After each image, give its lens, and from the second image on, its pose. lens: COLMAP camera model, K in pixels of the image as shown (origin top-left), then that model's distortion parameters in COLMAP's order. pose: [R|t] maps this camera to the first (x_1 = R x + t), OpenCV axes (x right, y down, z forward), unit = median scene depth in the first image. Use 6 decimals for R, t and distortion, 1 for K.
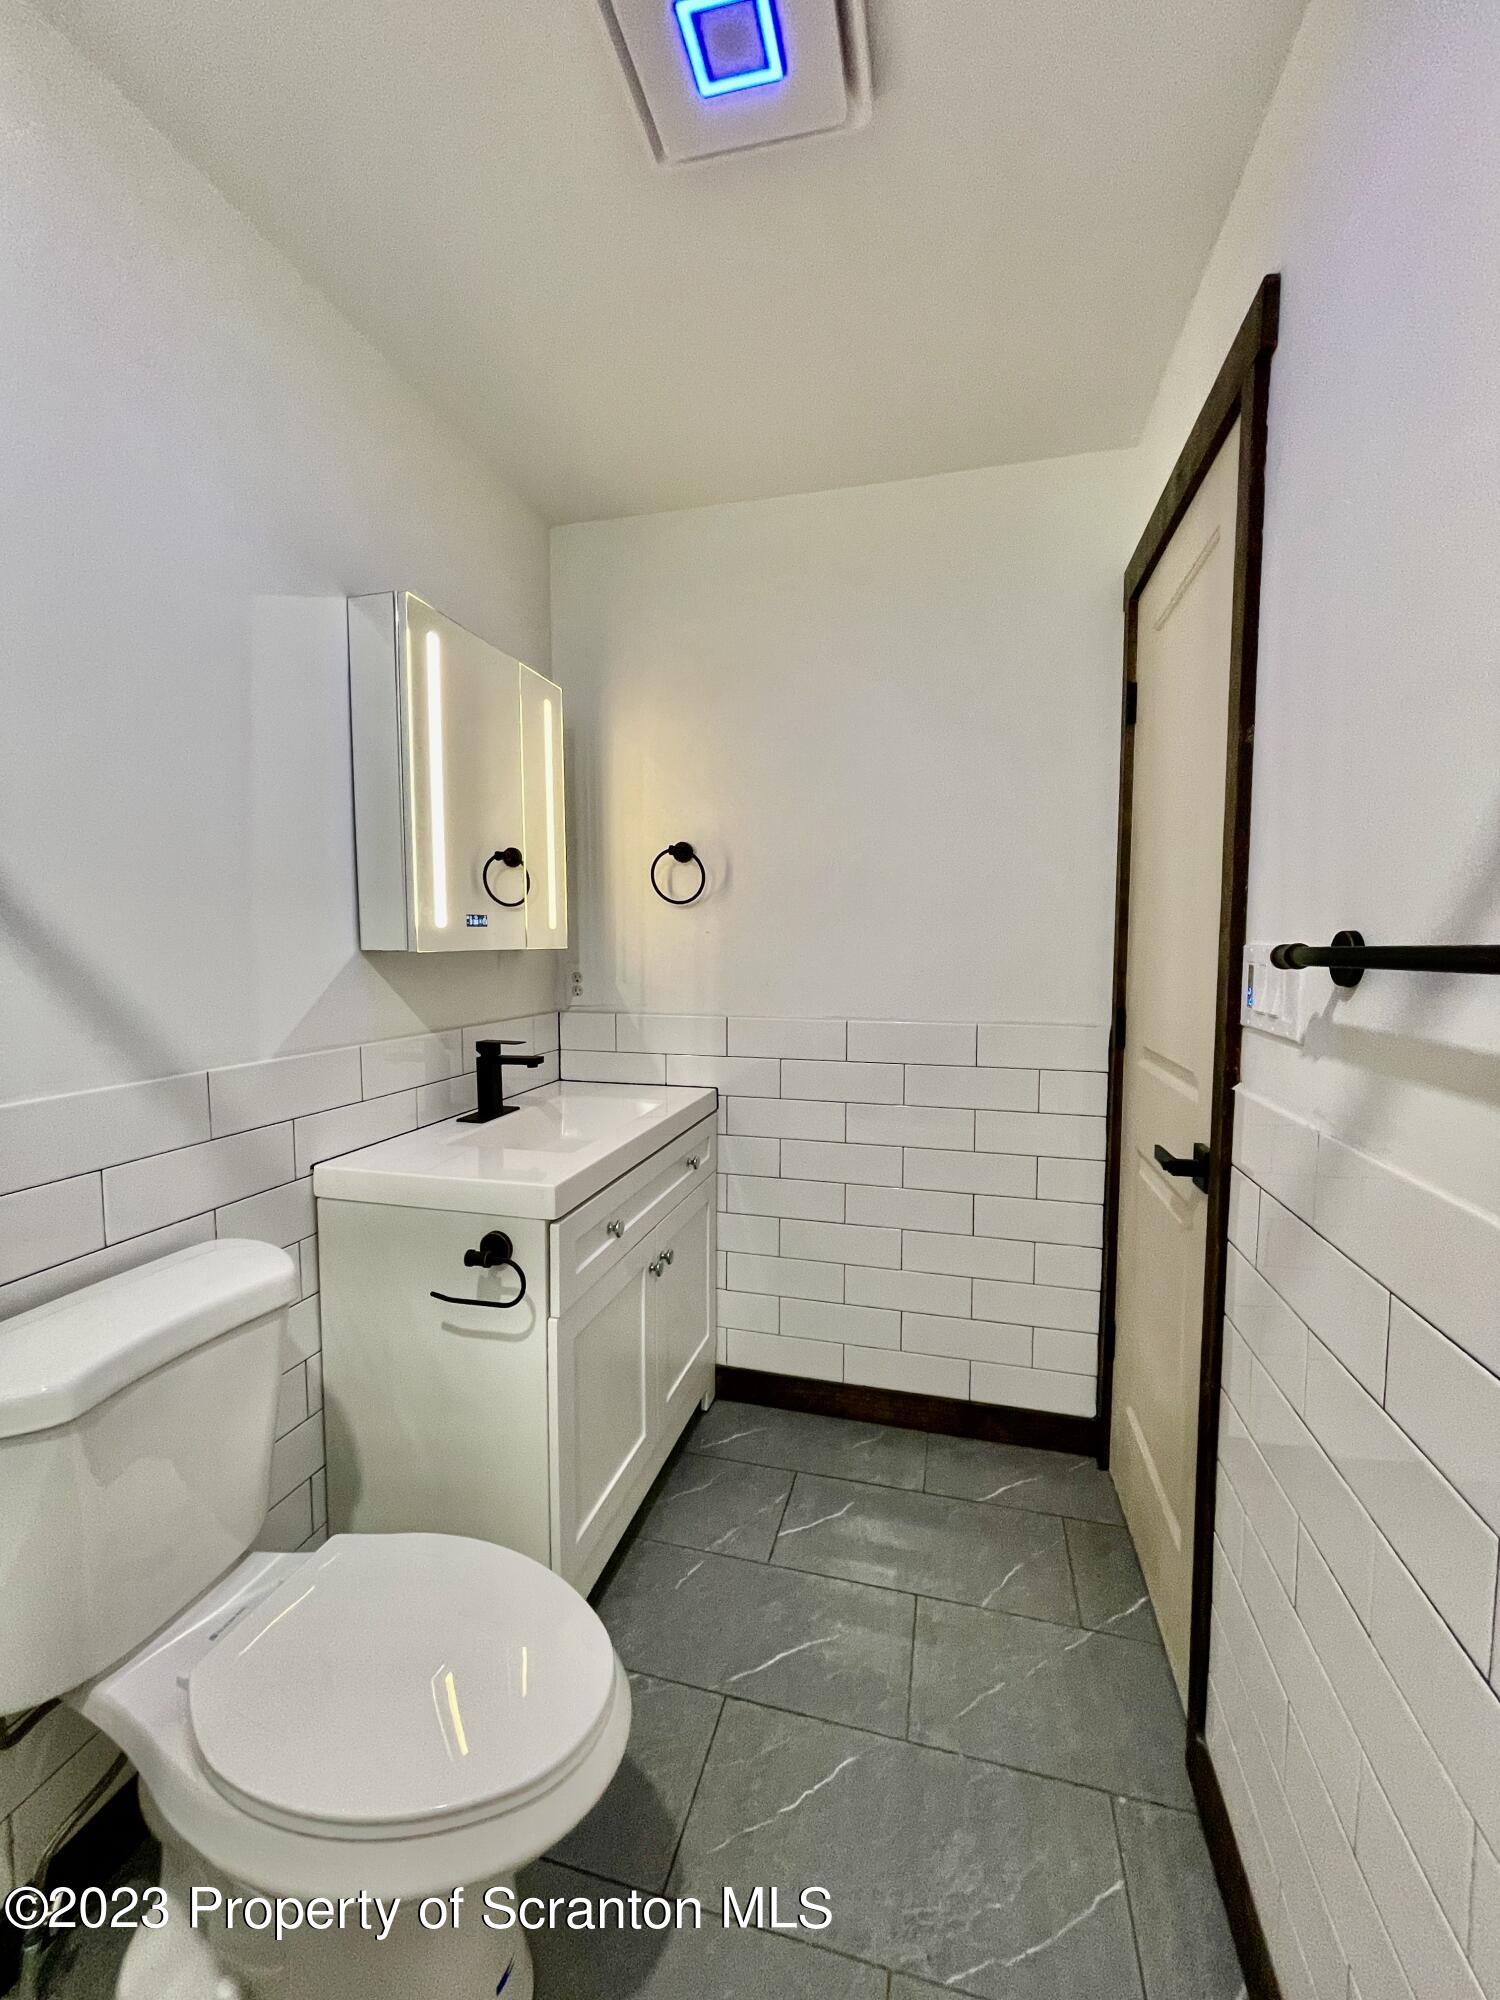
lens RADIAL K [[814.4, 0, 750.0], [0, 814.4, 1000.0], [0, 0, 1]] dist [0.001303, -0.000307]
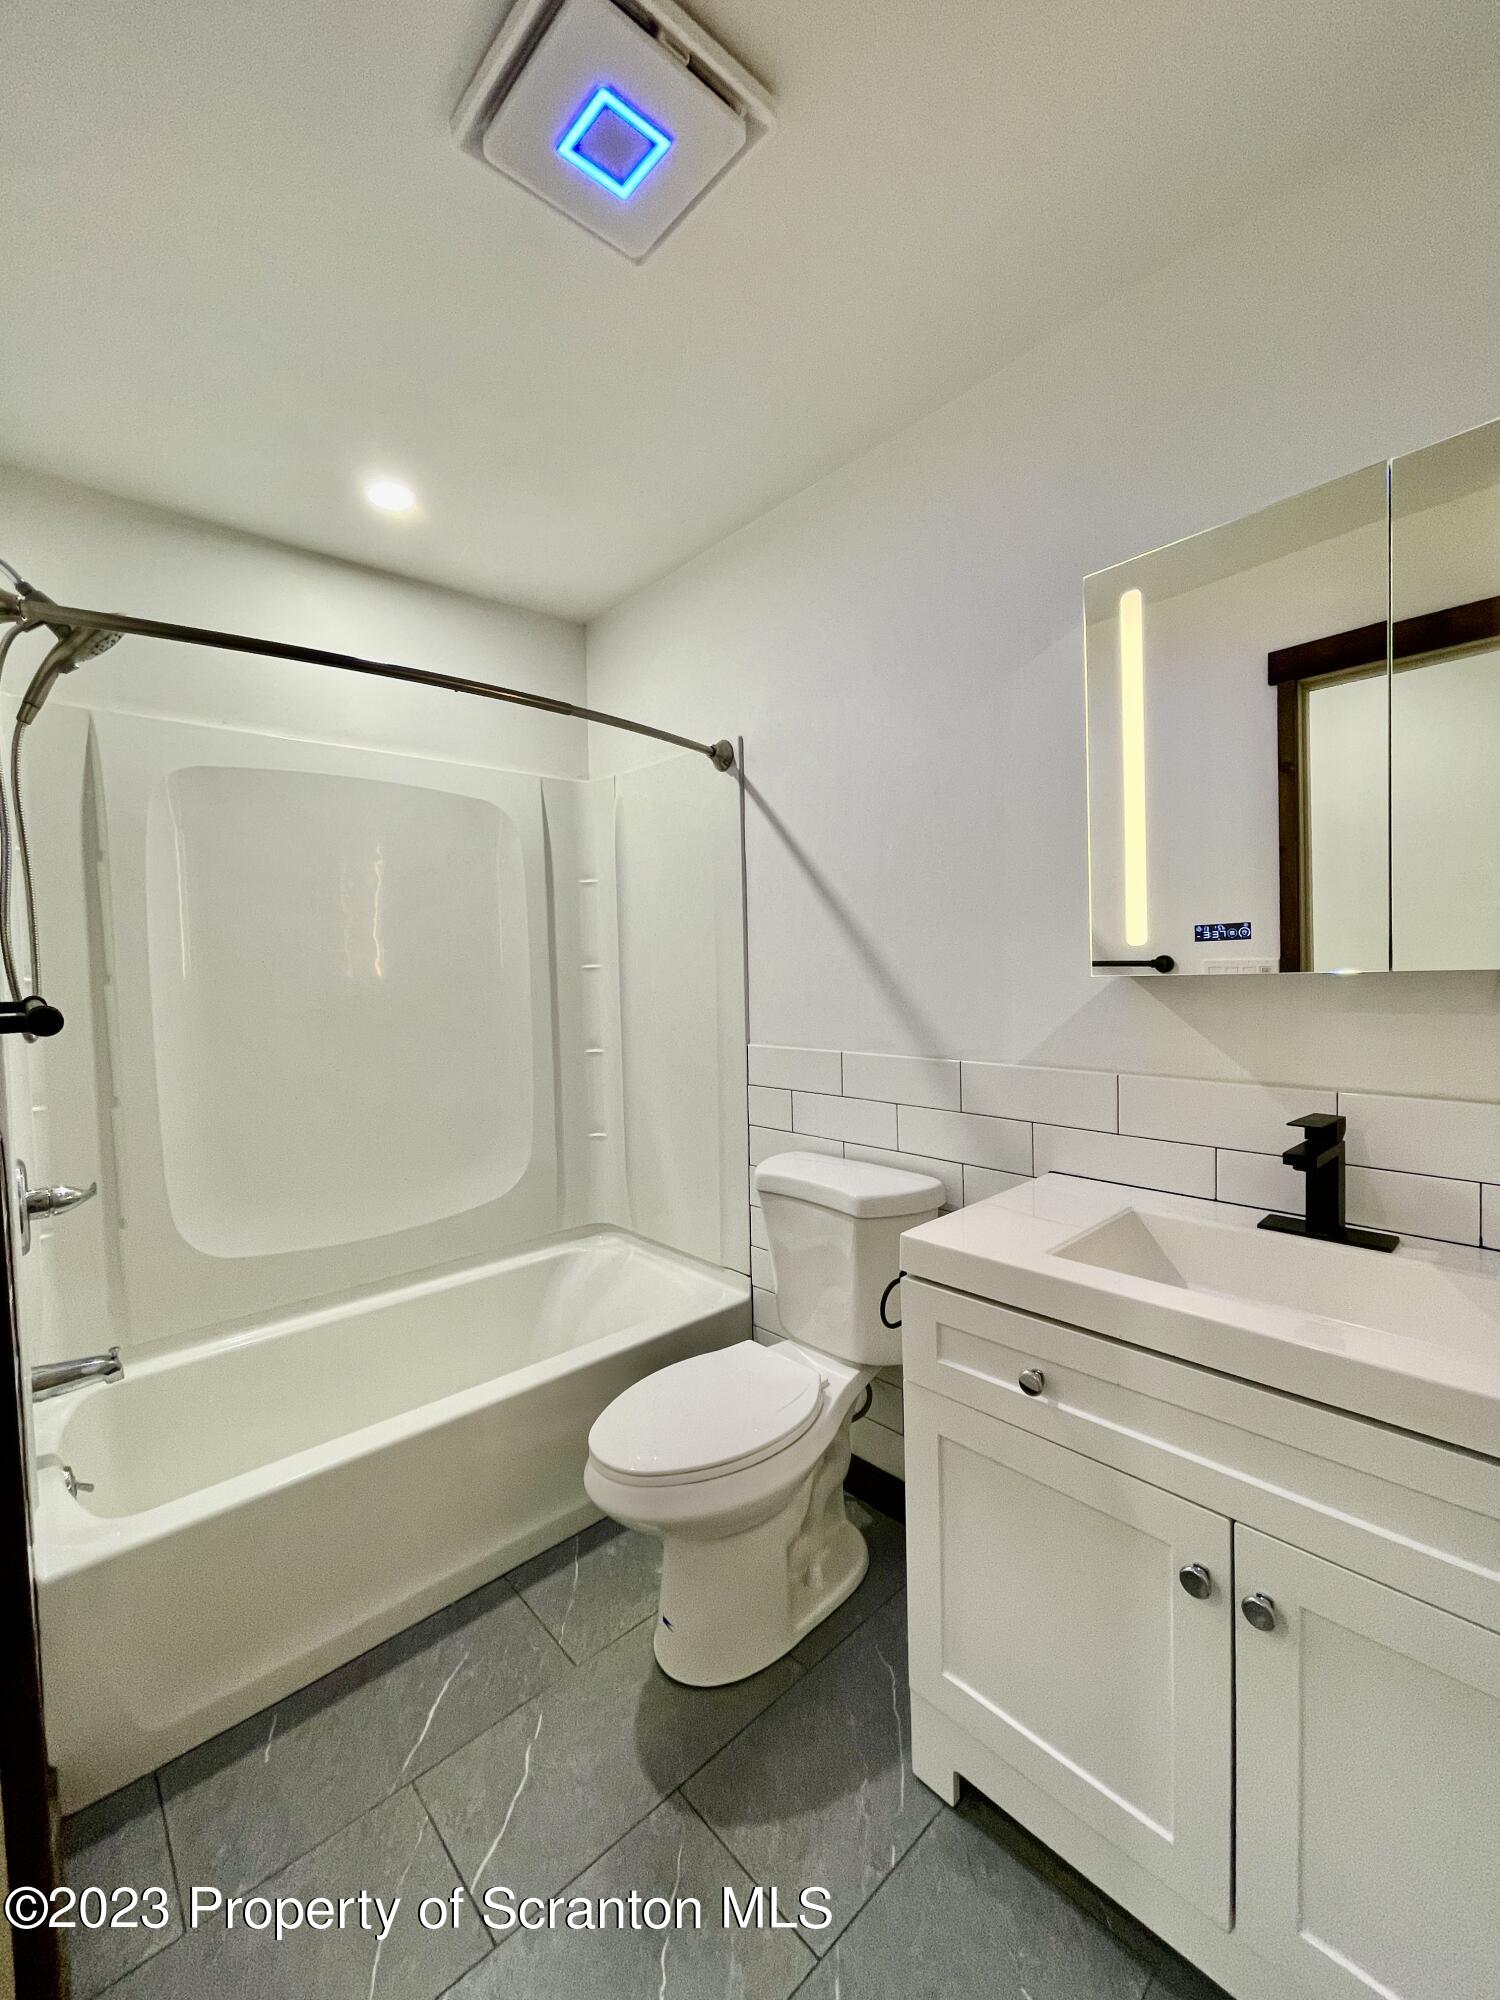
lens RADIAL K [[814.4, 0, 750.0], [0, 814.4, 1000.0], [0, 0, 1]] dist [0.001303, -0.000307]
pose [[-0.546220, 0.053679, -0.835920, 0.480817], [-0.029208, 0.996117, 0.083052, -0.086391], [0.837132, 0.069781, -0.542532, 1.046075]]
